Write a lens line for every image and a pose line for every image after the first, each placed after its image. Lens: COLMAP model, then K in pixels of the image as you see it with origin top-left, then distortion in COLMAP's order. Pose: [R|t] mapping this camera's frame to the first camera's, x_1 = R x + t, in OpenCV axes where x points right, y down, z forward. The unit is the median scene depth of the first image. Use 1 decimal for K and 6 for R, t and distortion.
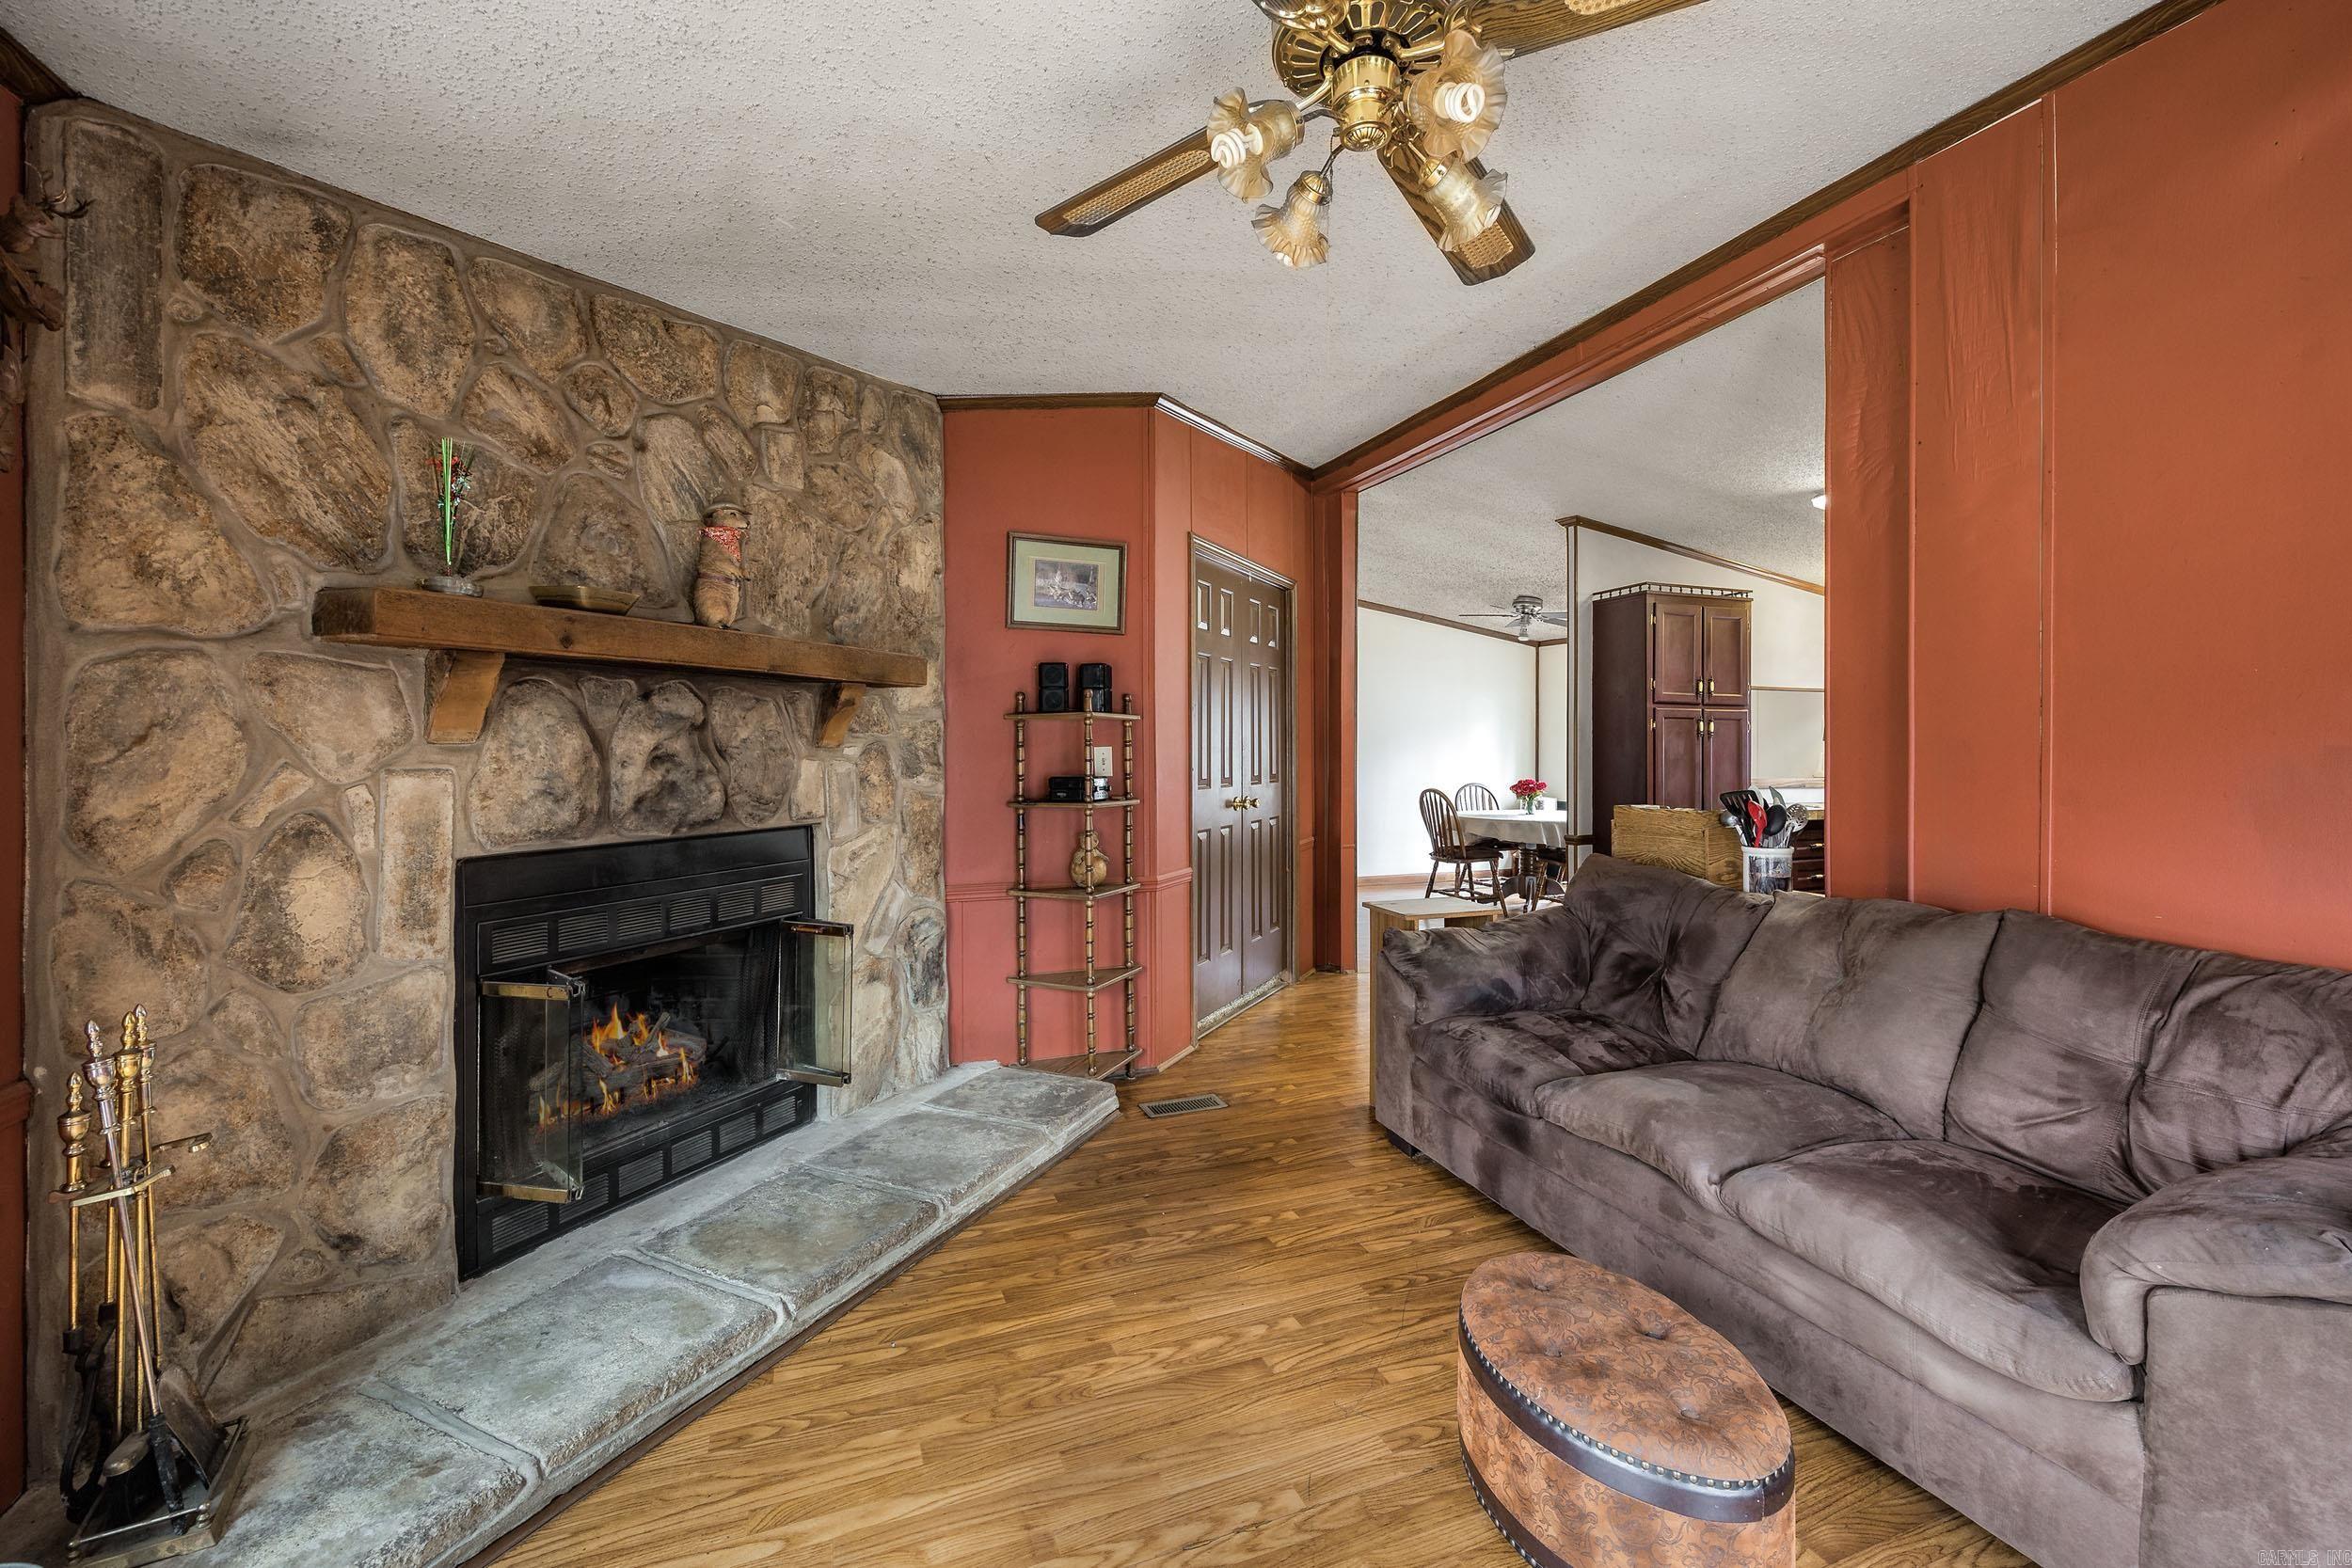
lens RADIAL K [[998.1, 0, 1190.1], [0, 998.1, 745.0], [0, 0, 1]] dist [0.000489, 0.000552]
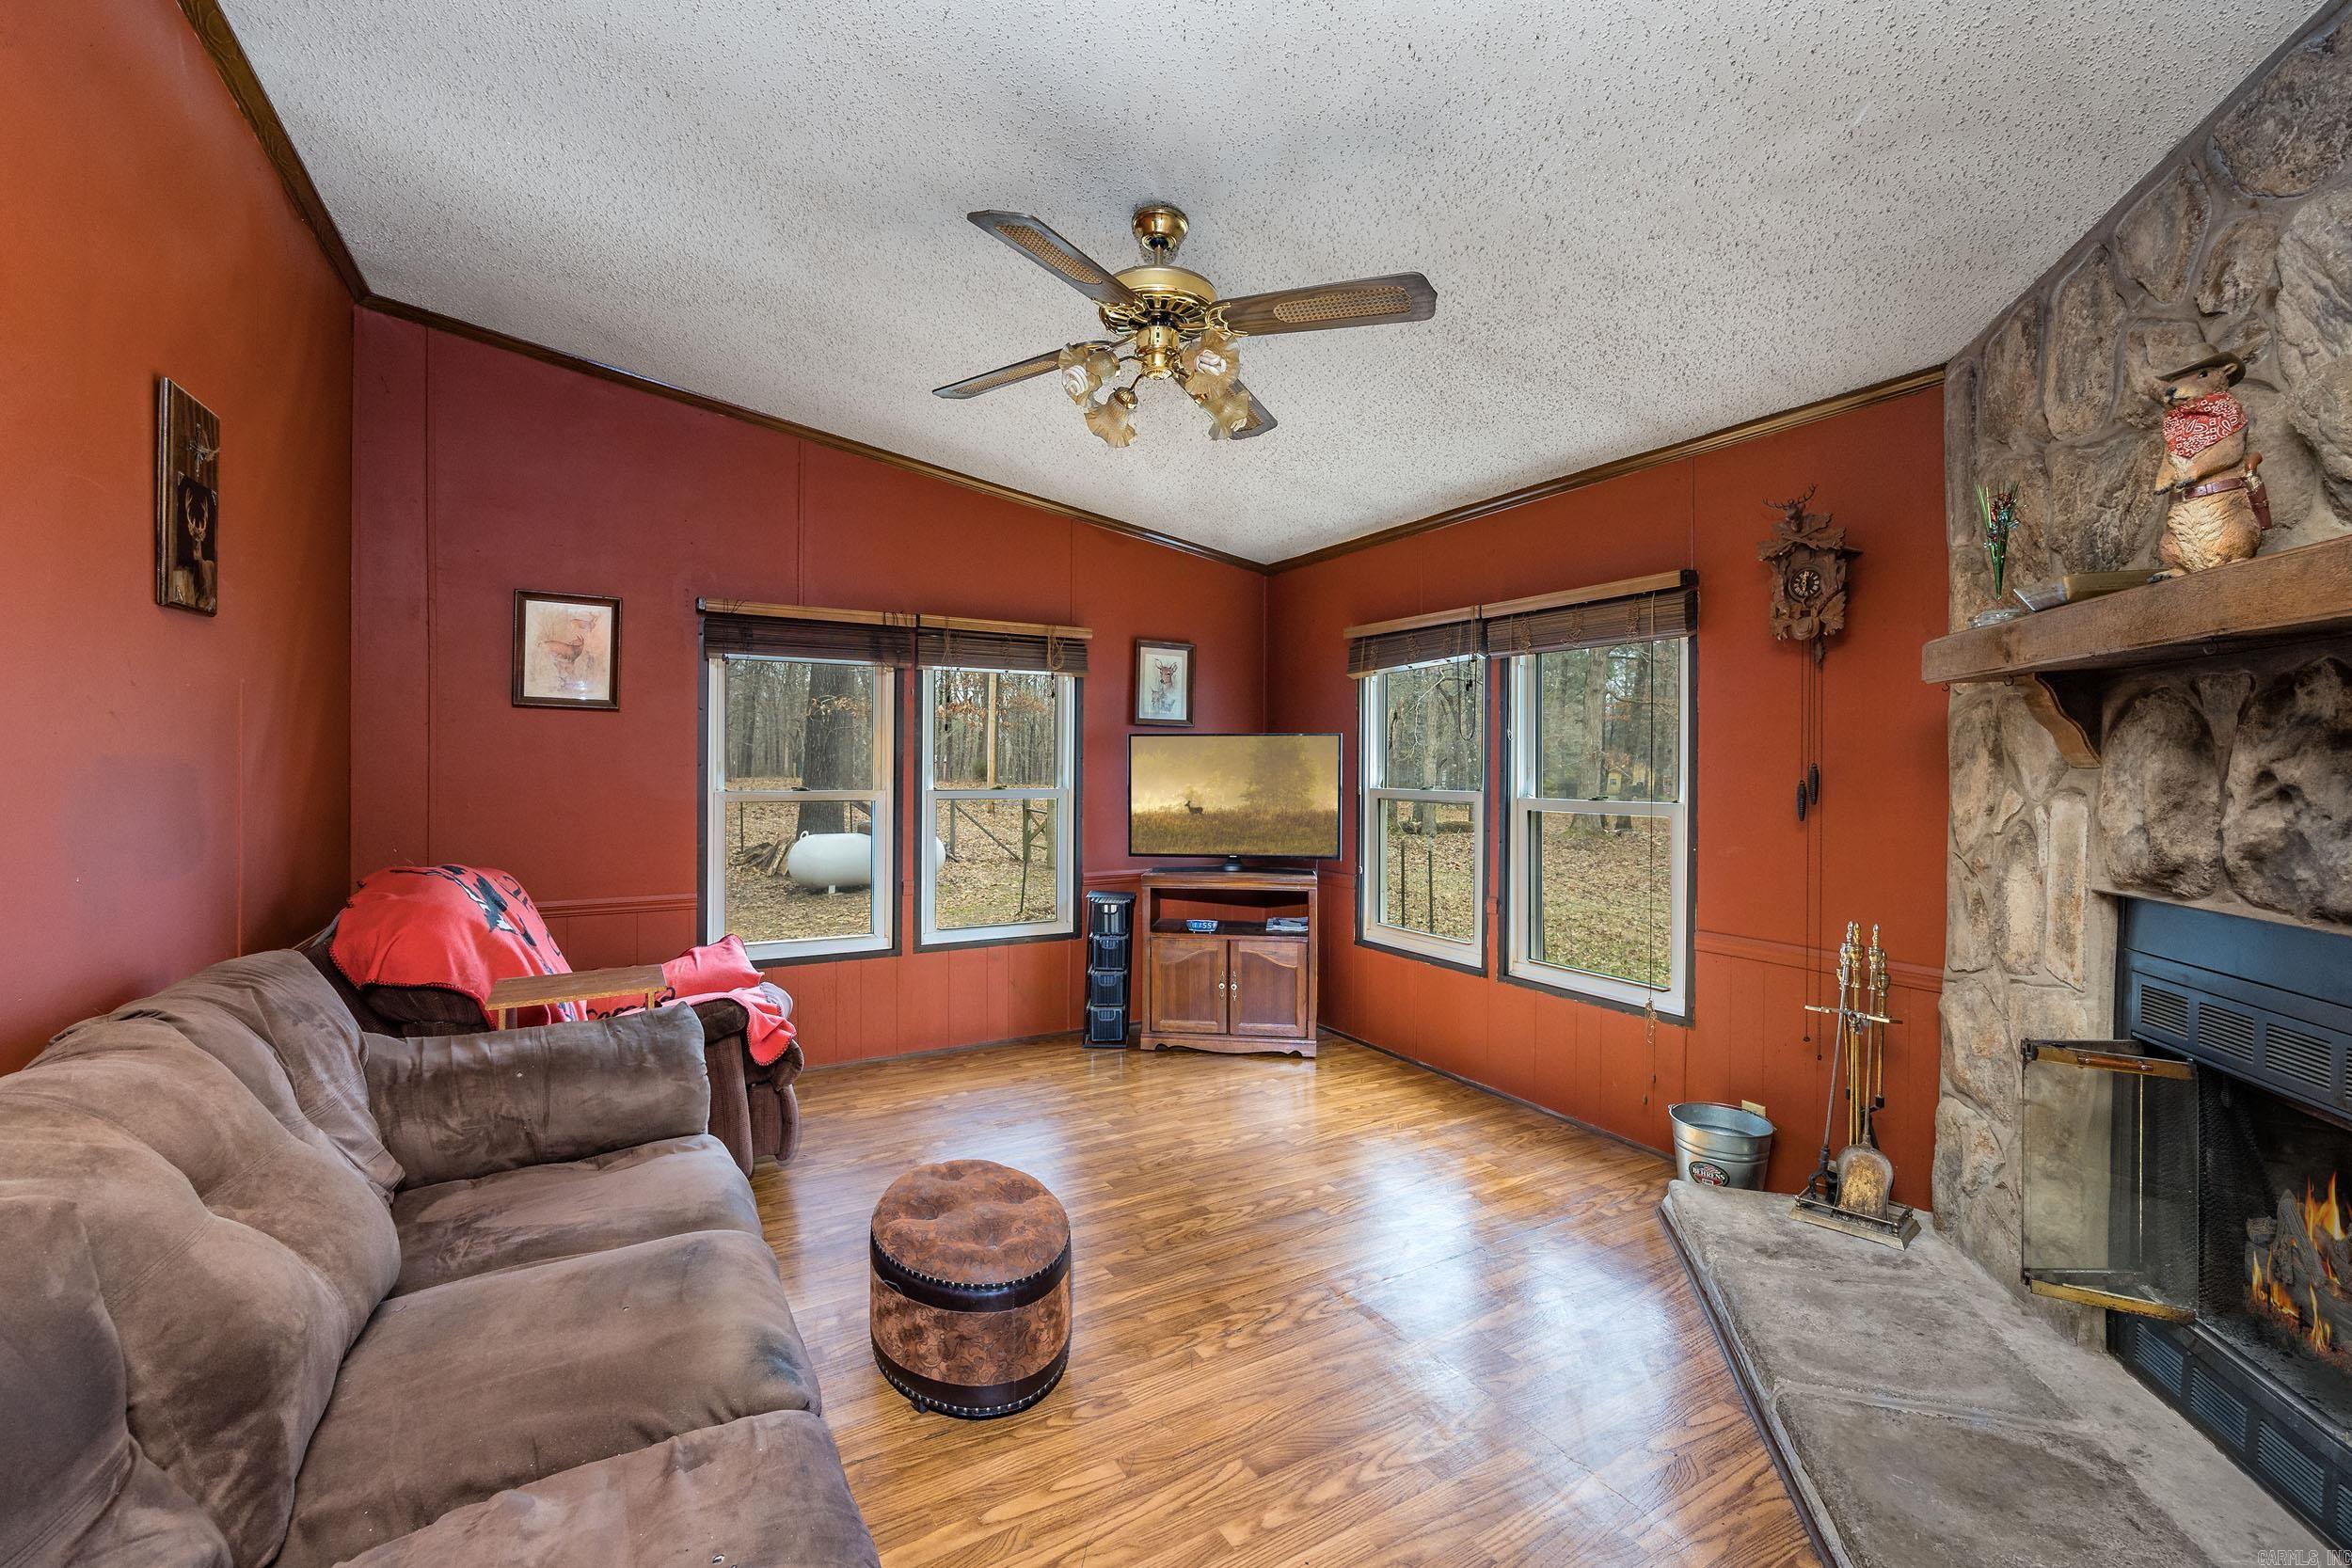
lens RADIAL K [[998.1, 0, 1200.7], [0, 998.1, 778.7], [0, 0, 1]] dist [0.000489, 0.000552]
pose [[-0.981949, 0.000155, -0.189147, 0.251924], [-0.001740, 0.999950, 0.009849, 0.000781], [0.189139, 0.010000, -0.981899, 1.626230]]
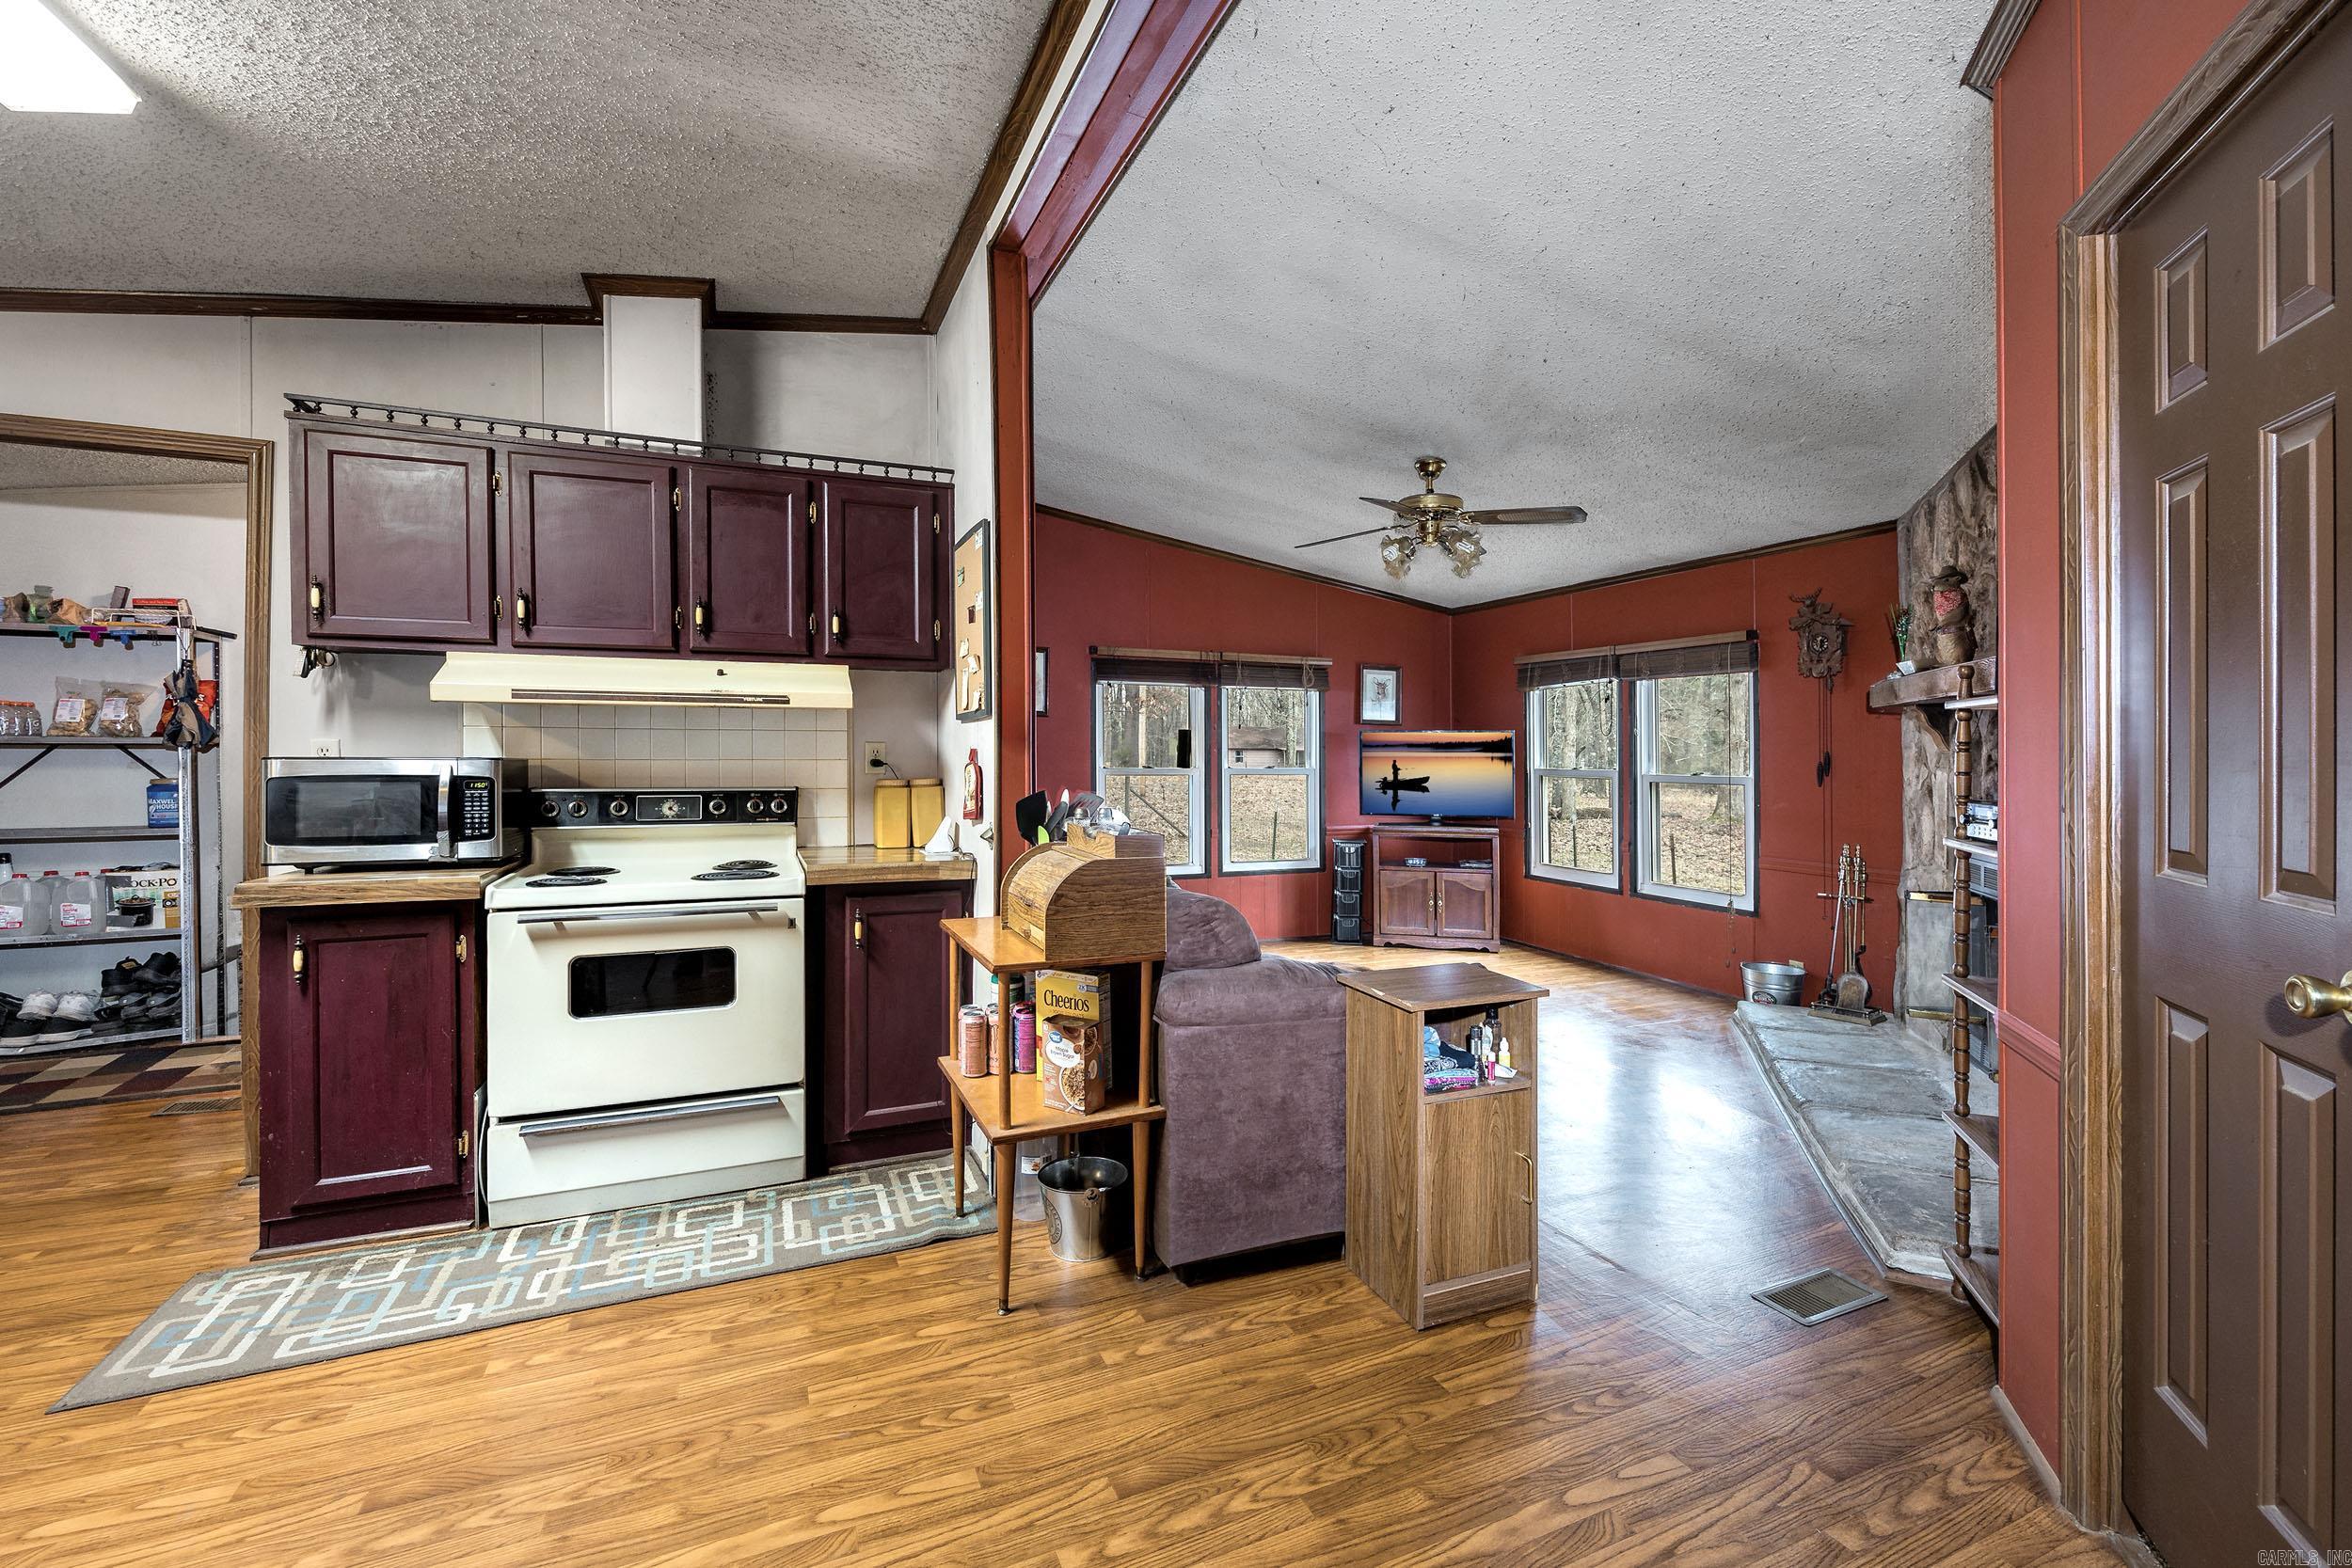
lens RADIAL K [[998.1, 0, 1158.4], [0, 998.1, 738.3], [0, 0, 1]] dist [0.000489, 0.000552]
pose [[-0.999532, -0.002900, -0.030460, 0.700228], [-0.002339, 0.999827, -0.018459, 0.007895], [0.030508, -0.018379, -0.999366, 2.544411]]
